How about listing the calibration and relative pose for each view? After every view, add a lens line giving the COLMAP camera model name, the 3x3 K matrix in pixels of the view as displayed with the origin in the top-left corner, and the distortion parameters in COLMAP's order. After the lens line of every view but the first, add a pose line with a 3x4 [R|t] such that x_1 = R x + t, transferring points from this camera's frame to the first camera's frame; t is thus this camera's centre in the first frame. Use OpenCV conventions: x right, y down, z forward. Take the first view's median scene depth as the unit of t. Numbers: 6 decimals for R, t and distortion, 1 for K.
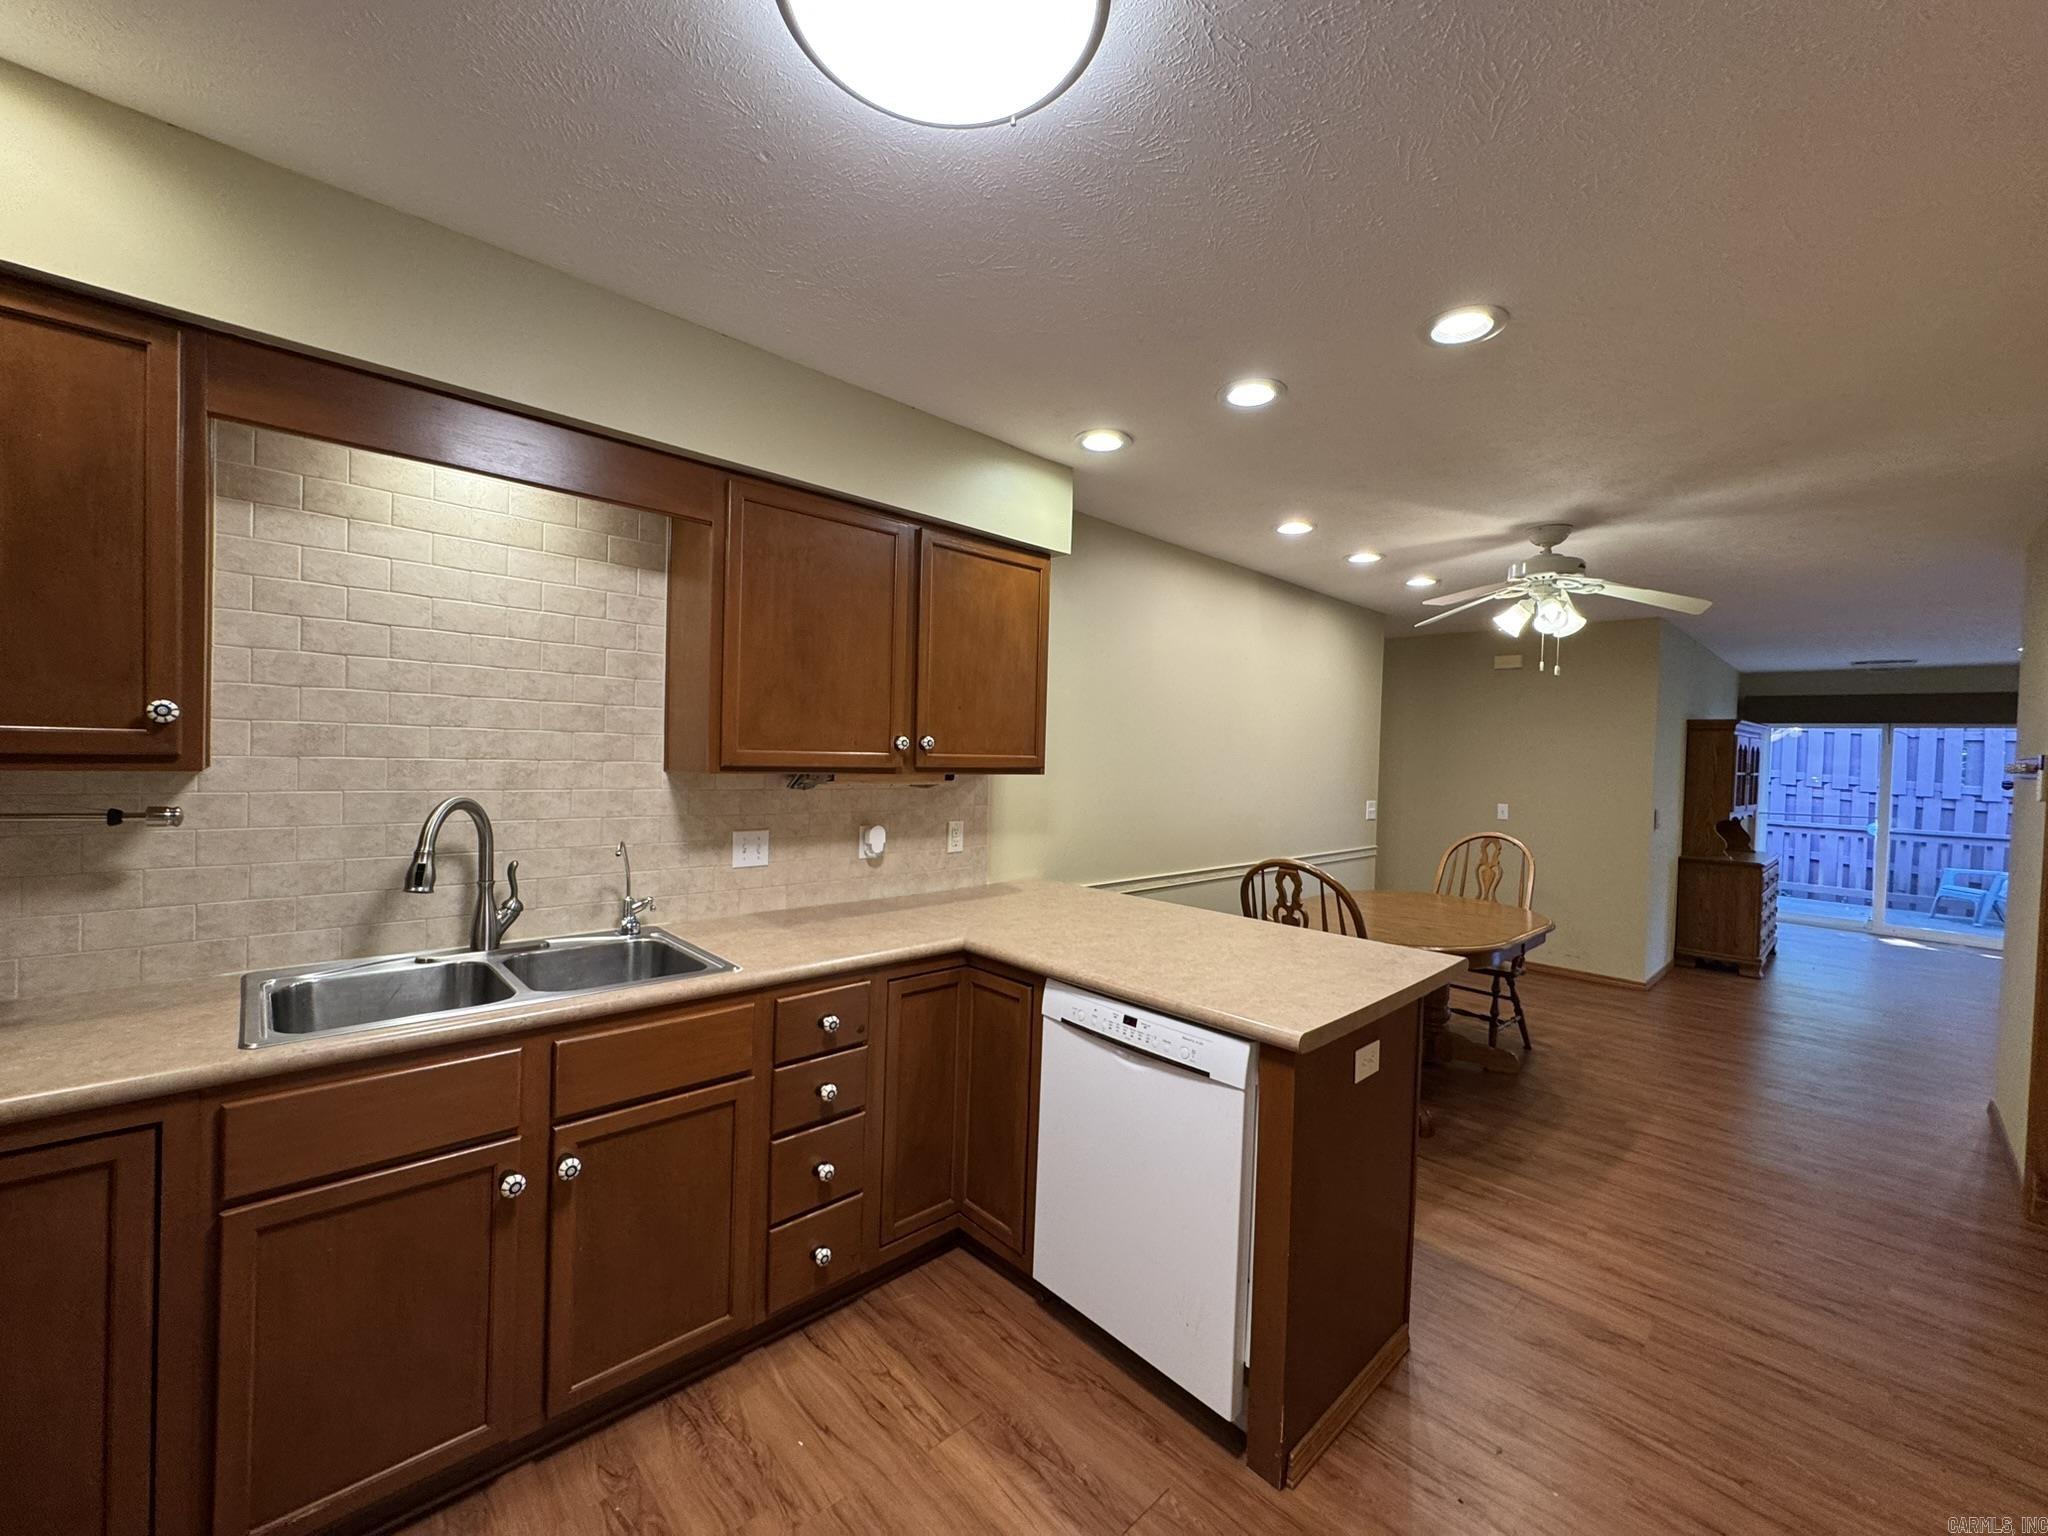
lens RADIAL K [[817.0, 0, 1027.7], [0, 817.0, 765.6], [0, 0, 1]] dist [-0.003390, 0.000160]
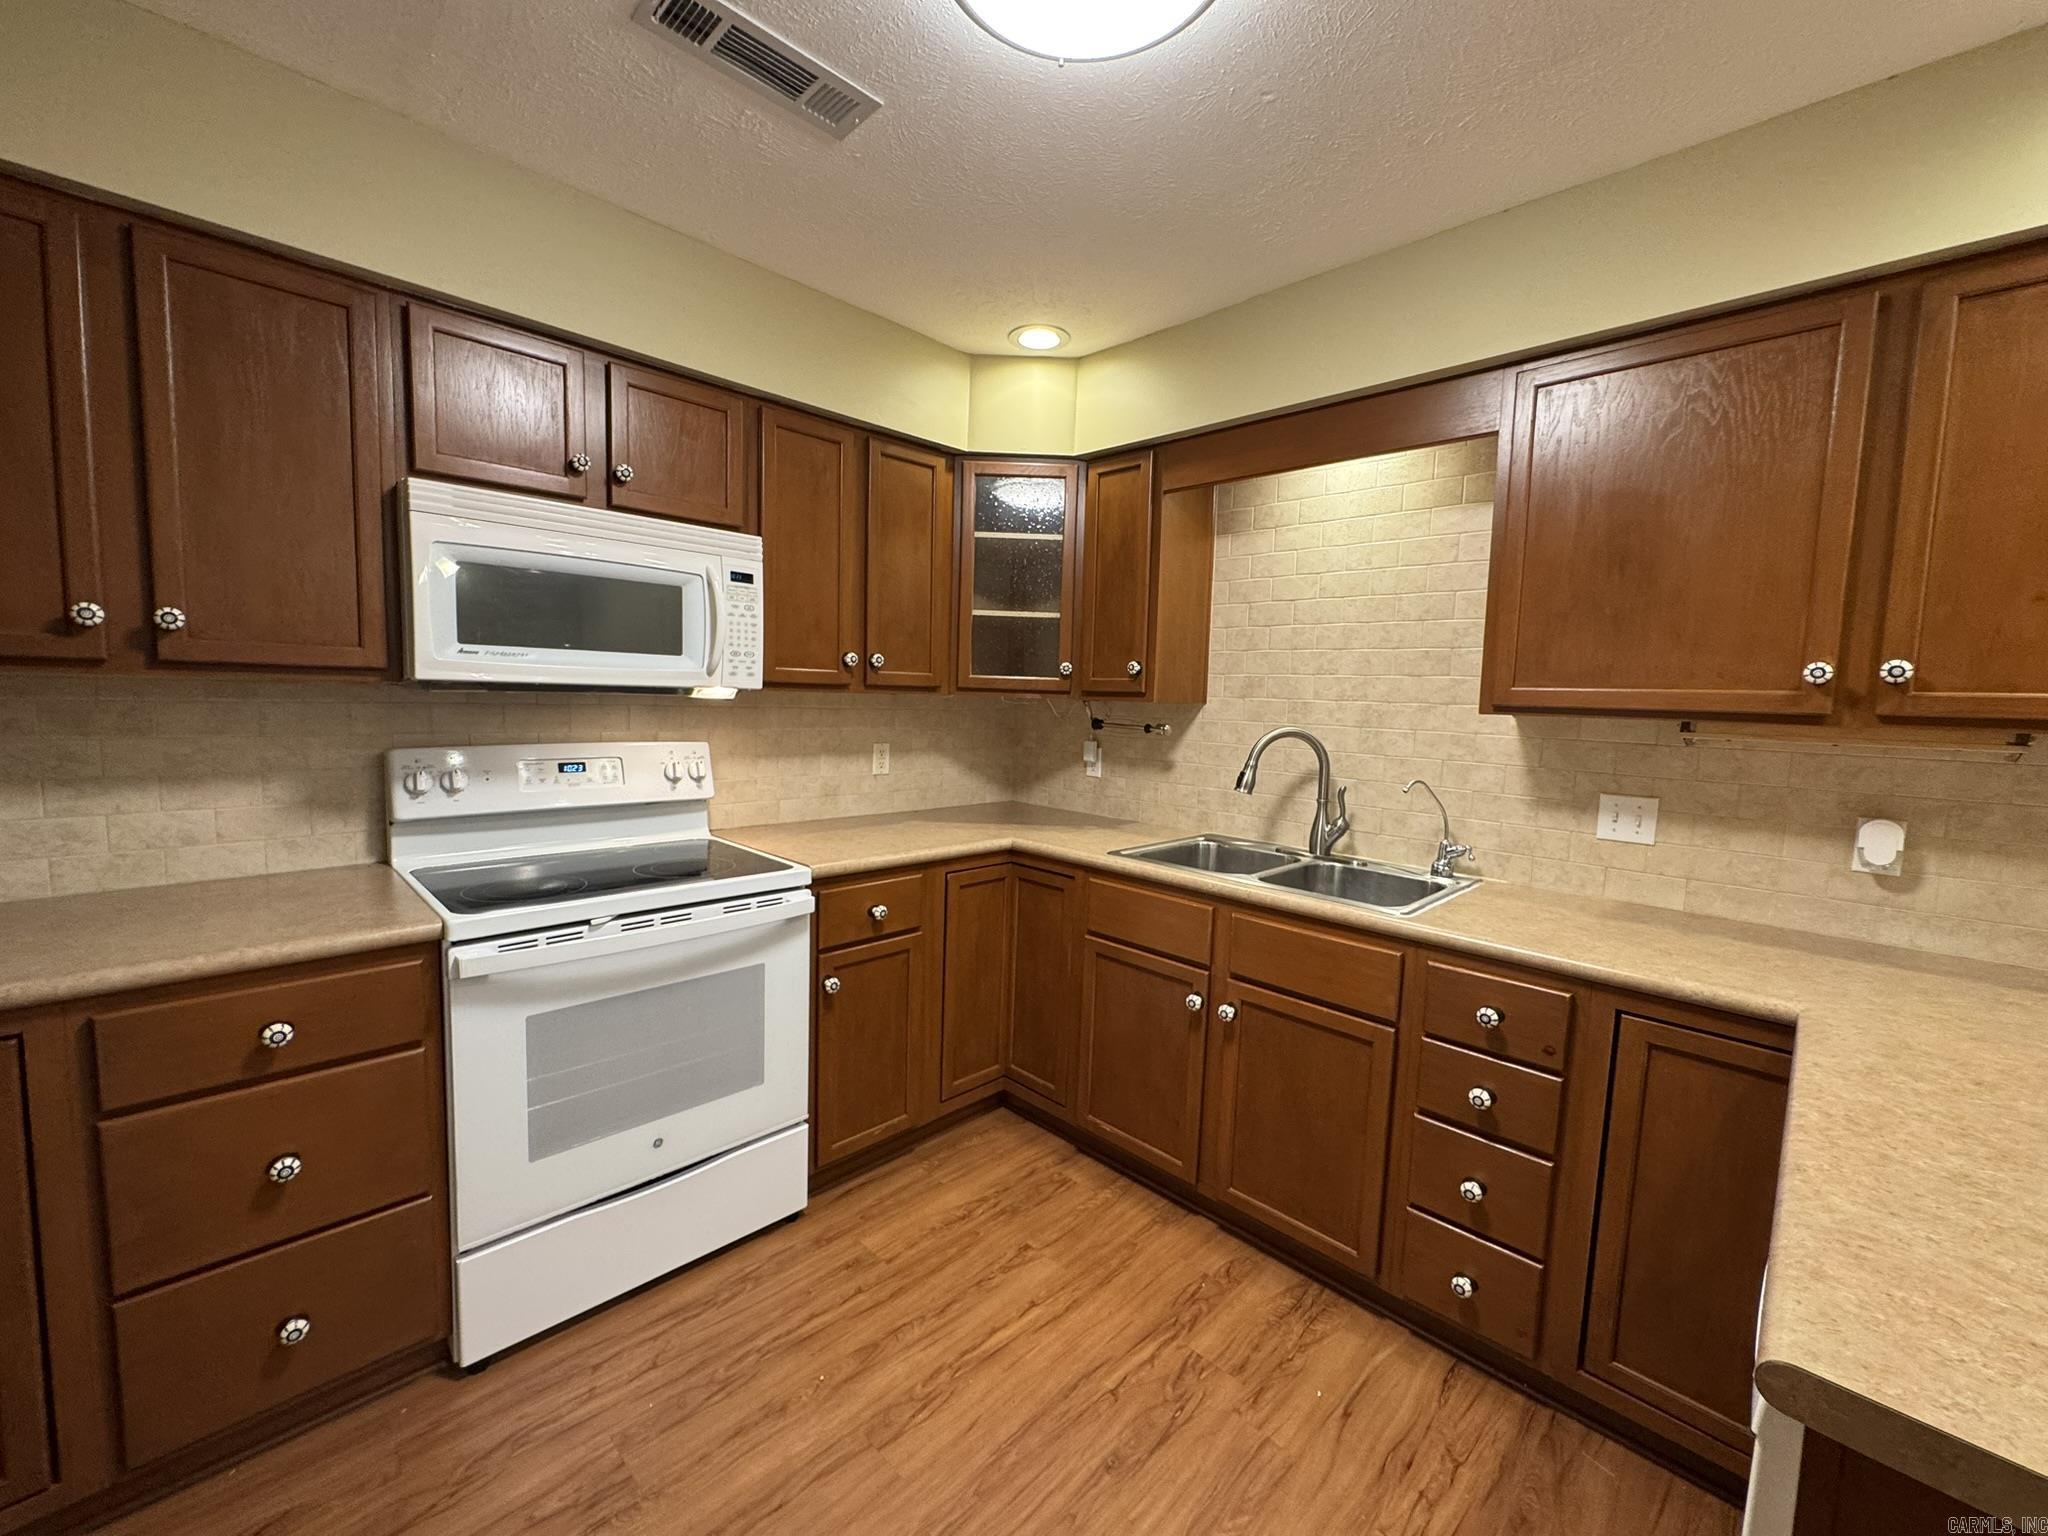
lens RADIAL K [[817.0, 0, 1016.9], [0, 817.0, 766.0], [0, 0, 1]] dist [-0.003390, 0.000160]
pose [[0.022526, 0.059085, -0.997999, 0.531956], [-0.045794, 0.997265, 0.058008, 0.040252], [0.998697, 0.044395, 0.025170, 0.488704]]
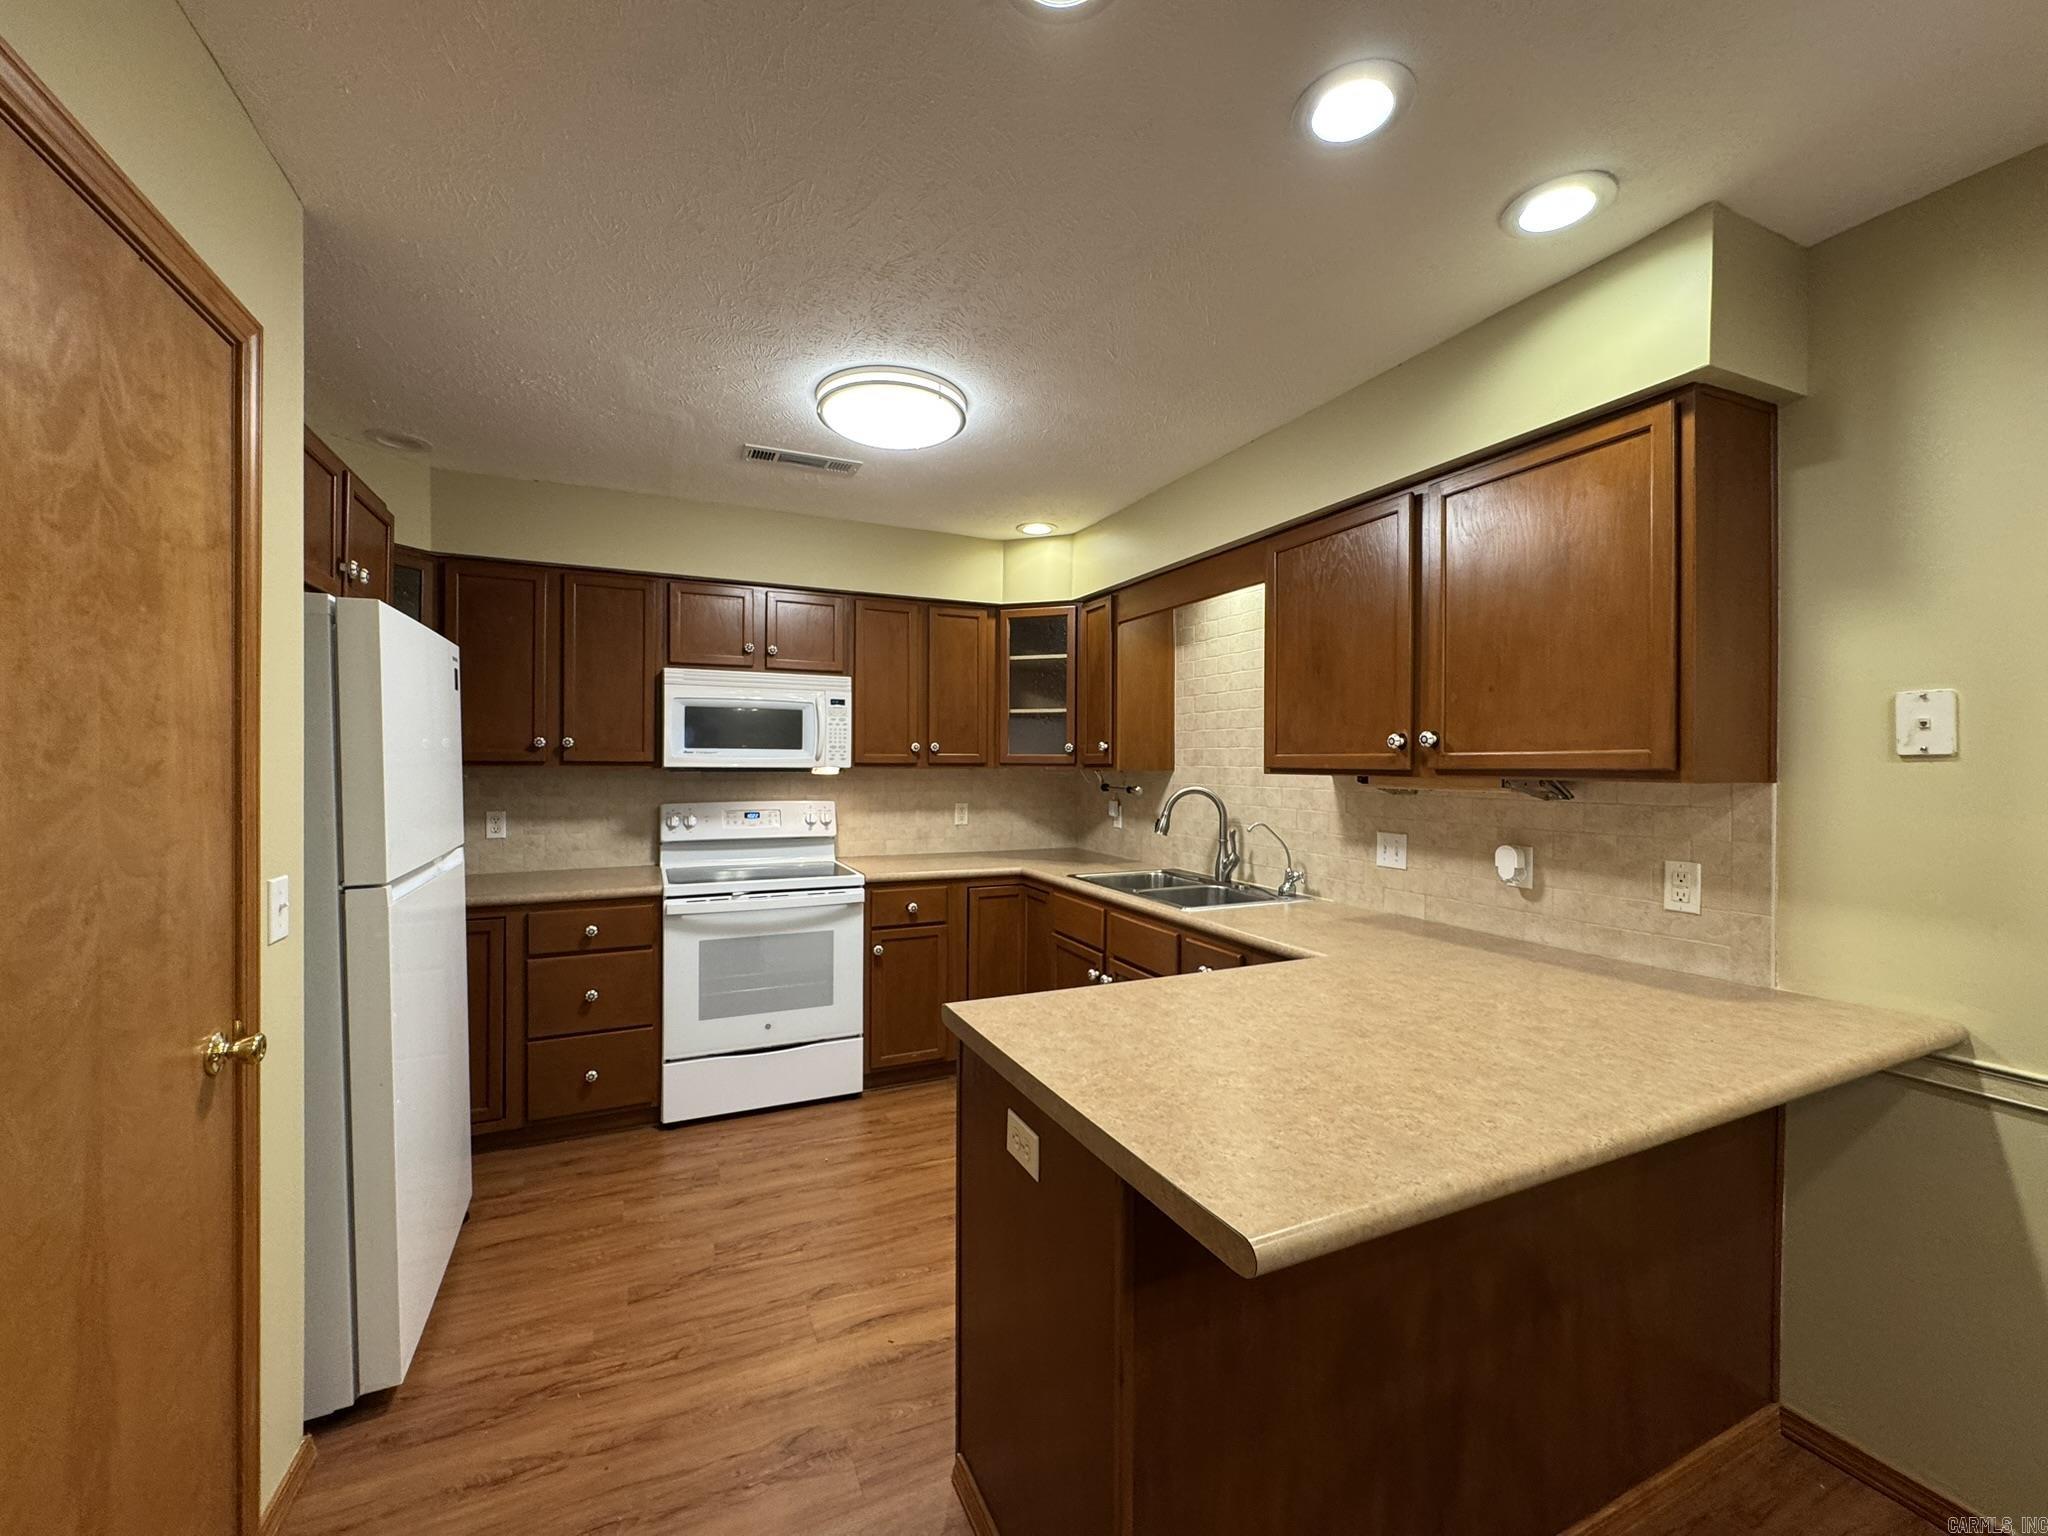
lens RADIAL K [[817.0, 0, 1014.7], [0, 817.0, 766.4], [0, 0, 1]] dist [-0.003390, 0.000160]
pose [[-0.330866, -0.027502, -0.943277, 1.005010], [-0.030993, 0.999353, -0.018266, 0.035399], [0.943169, 0.023191, -0.331504, 1.107472]]
